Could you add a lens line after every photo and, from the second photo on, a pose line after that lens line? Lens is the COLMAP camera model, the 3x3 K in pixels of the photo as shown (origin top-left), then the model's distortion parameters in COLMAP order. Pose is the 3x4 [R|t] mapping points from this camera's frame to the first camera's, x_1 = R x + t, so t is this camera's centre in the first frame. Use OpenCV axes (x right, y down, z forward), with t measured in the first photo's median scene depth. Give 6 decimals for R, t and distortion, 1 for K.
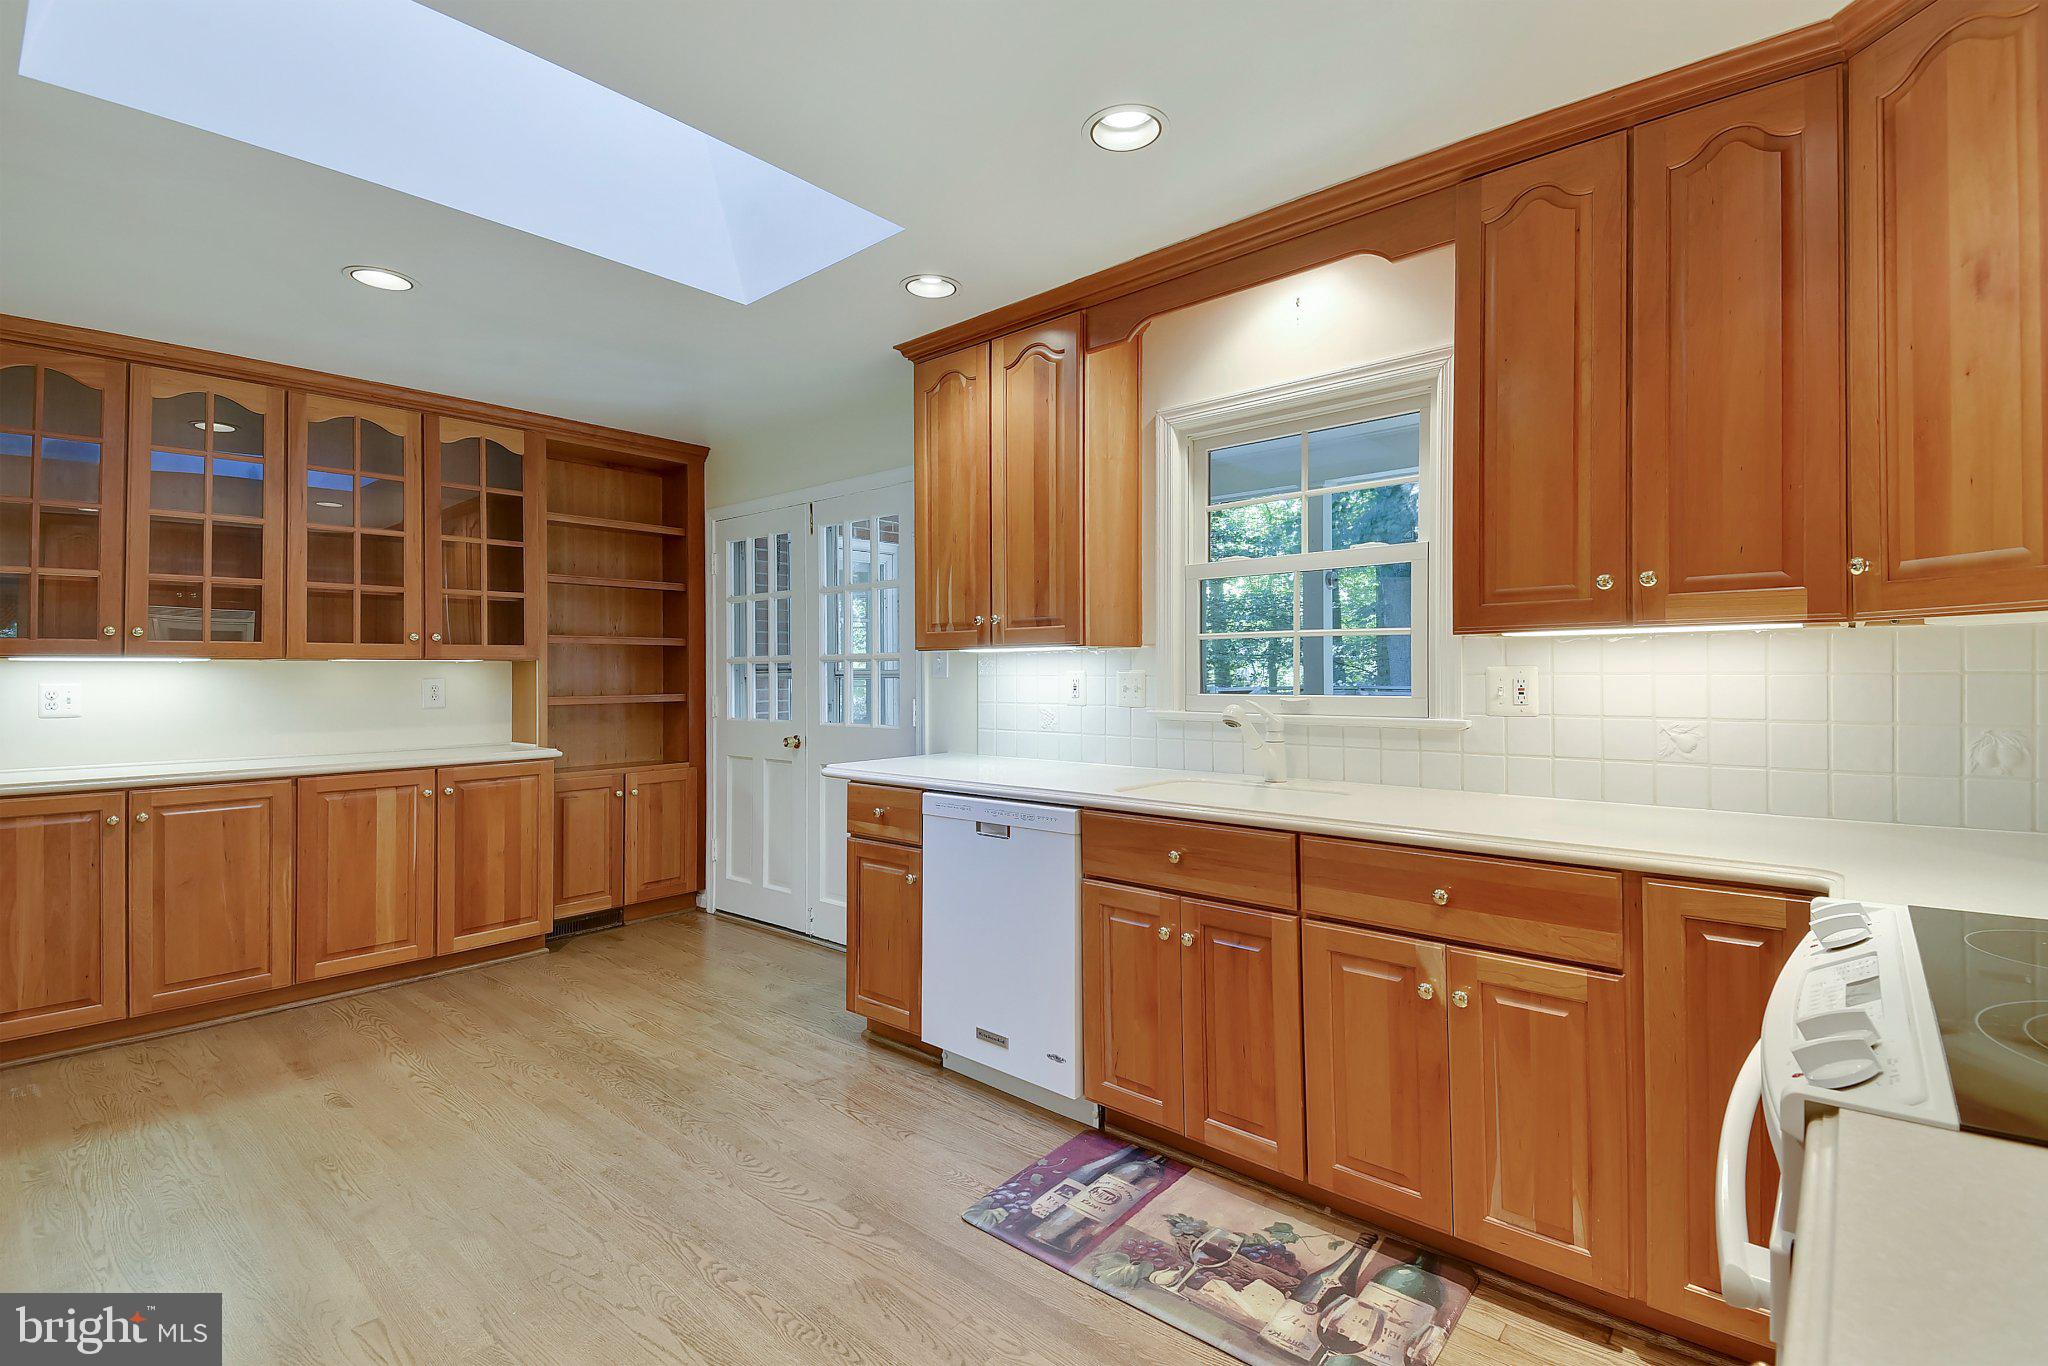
lens RADIAL K [[947.1, 0, 1015.4], [0, 947.1, 662.4], [0, 0, 1]] dist [-0.001391, -0.005261]
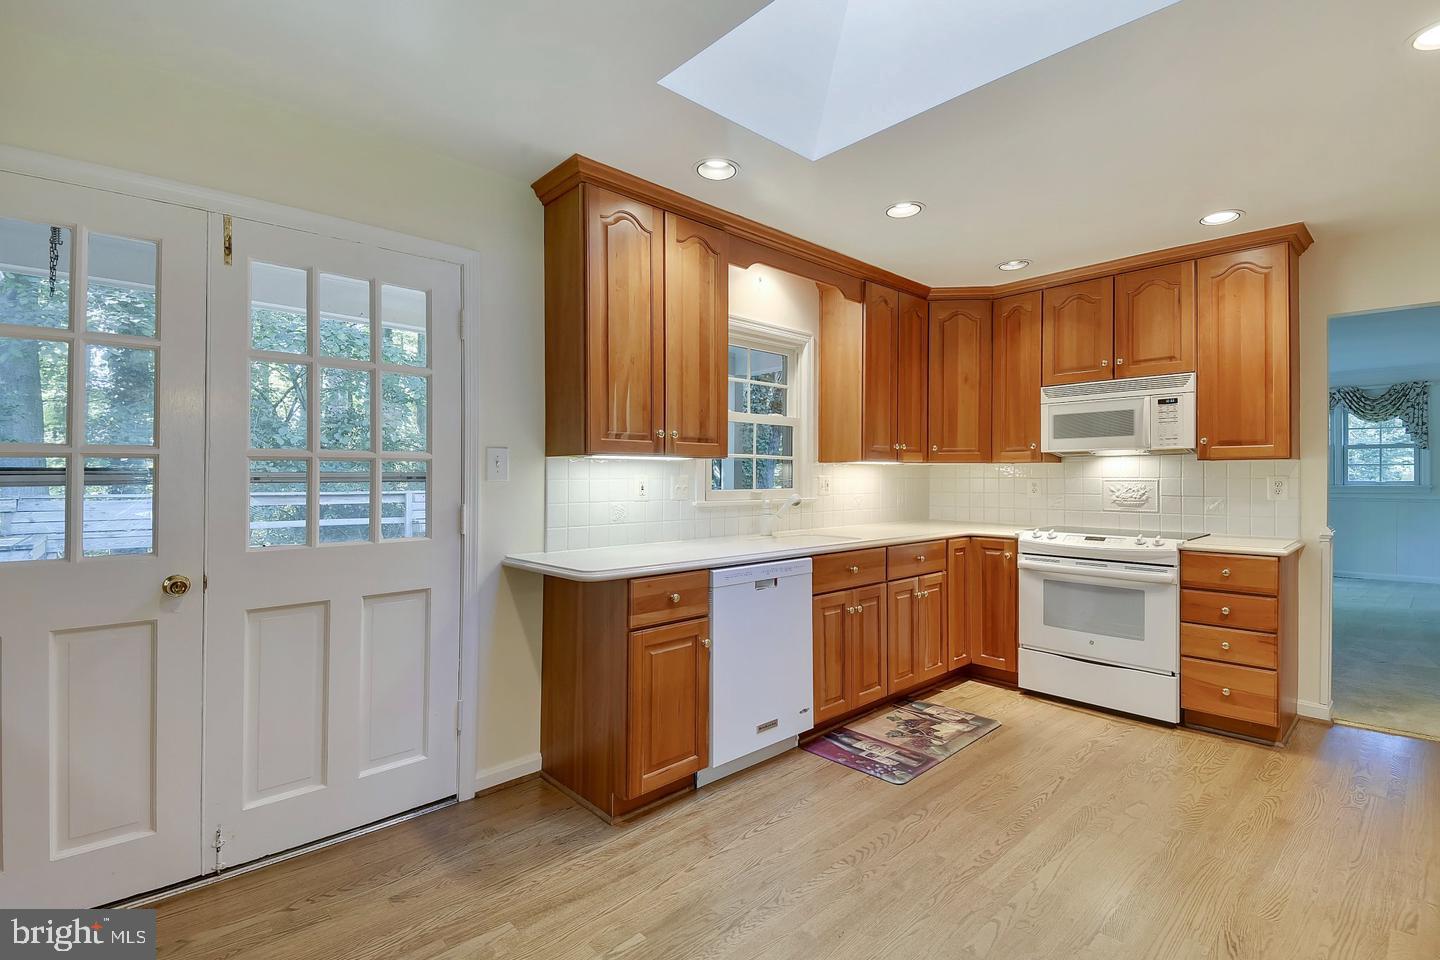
lens RADIAL K [[666.0, 0, 724.3], [0, 666.0, 485.2], [0, 0, 1]] dist [-0.001391, -0.005261]
pose [[0.082751, -0.005125, 0.996557, -0.836292], [-0.010056, 0.999932, 0.005977, 0.016016], [-0.996520, -0.010516, 0.082693, 0.783865]]
